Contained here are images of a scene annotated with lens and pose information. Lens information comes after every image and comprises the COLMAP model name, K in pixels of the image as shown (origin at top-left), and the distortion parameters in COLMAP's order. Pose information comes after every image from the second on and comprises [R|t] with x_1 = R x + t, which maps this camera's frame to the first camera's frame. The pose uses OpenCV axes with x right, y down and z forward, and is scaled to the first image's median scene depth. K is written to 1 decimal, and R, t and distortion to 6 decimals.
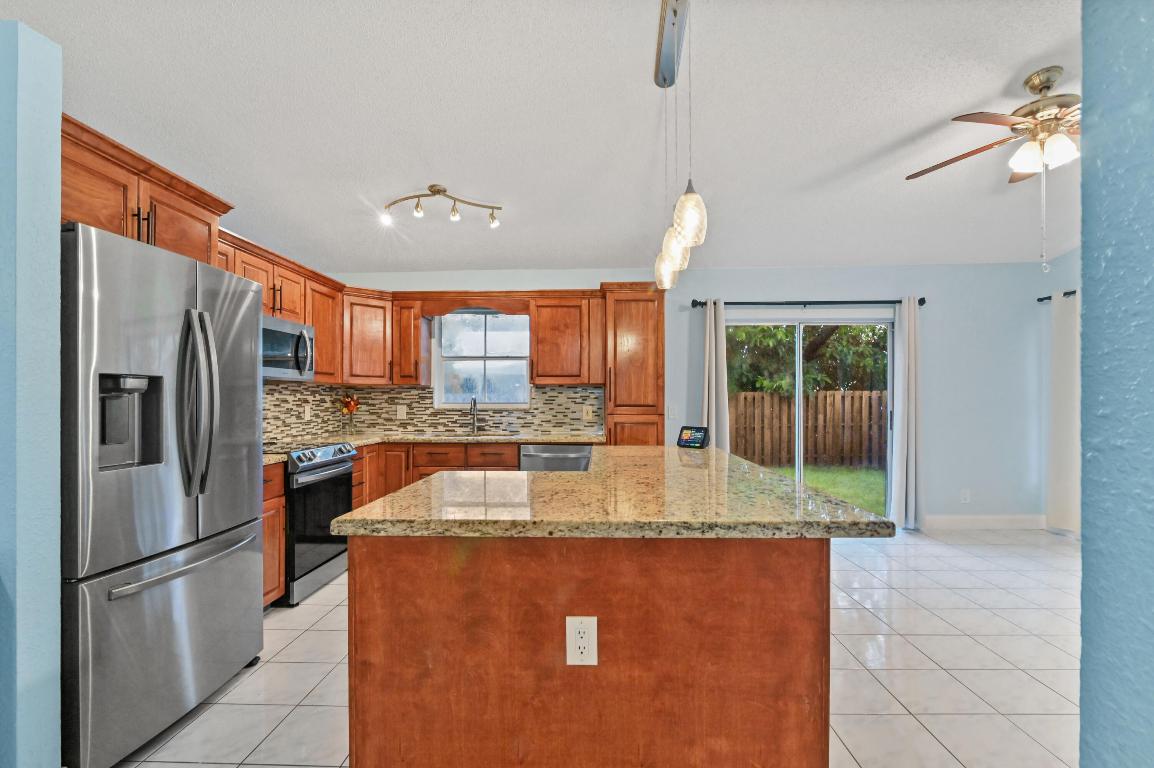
lens RADIAL K [[535.2, 0, 575.0], [0, 535.2, 396.0], [0, 0, 1]] dist [-0.019250, 0.000226]
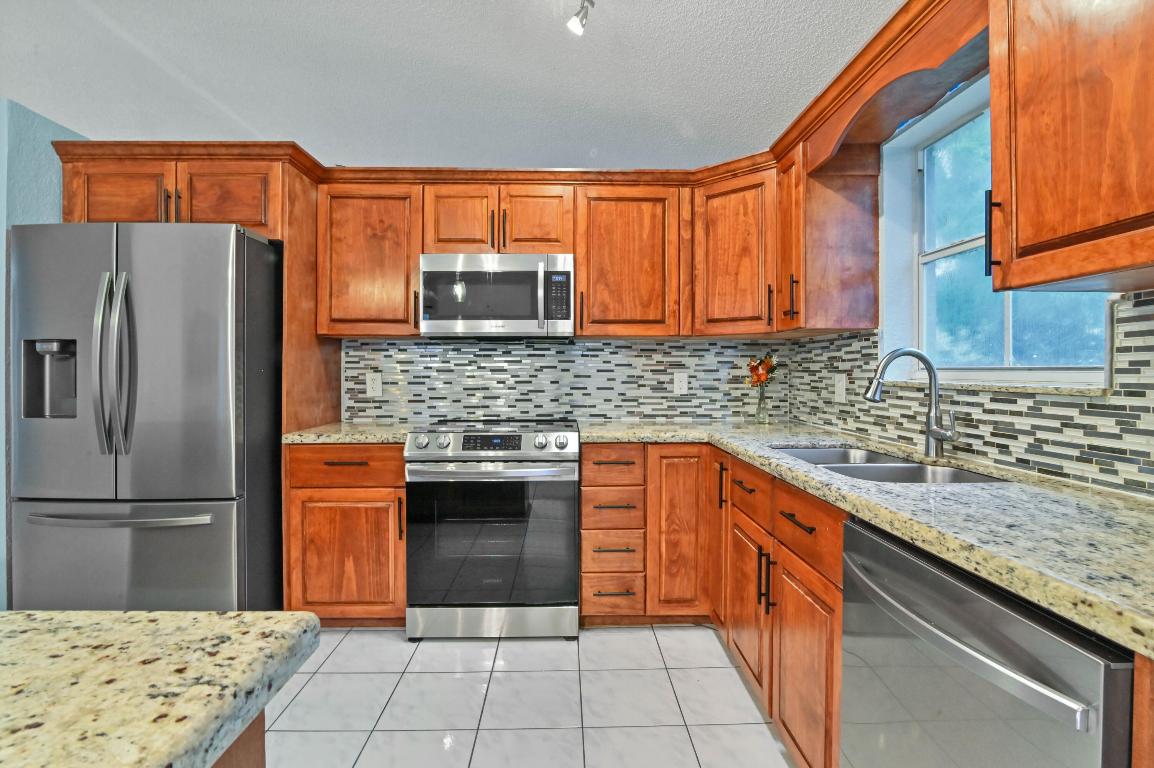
lens RADIAL K [[535.2, 0, 582.1], [0, 535.2, 370.4], [0, 0, 1]] dist [-0.019250, 0.000226]
pose [[0.065408, 0.002776, -0.997855, 0.188882], [0.007176, 0.999969, 0.003252, 0.015336], [0.997833, -0.007373, 0.065386, 1.003489]]
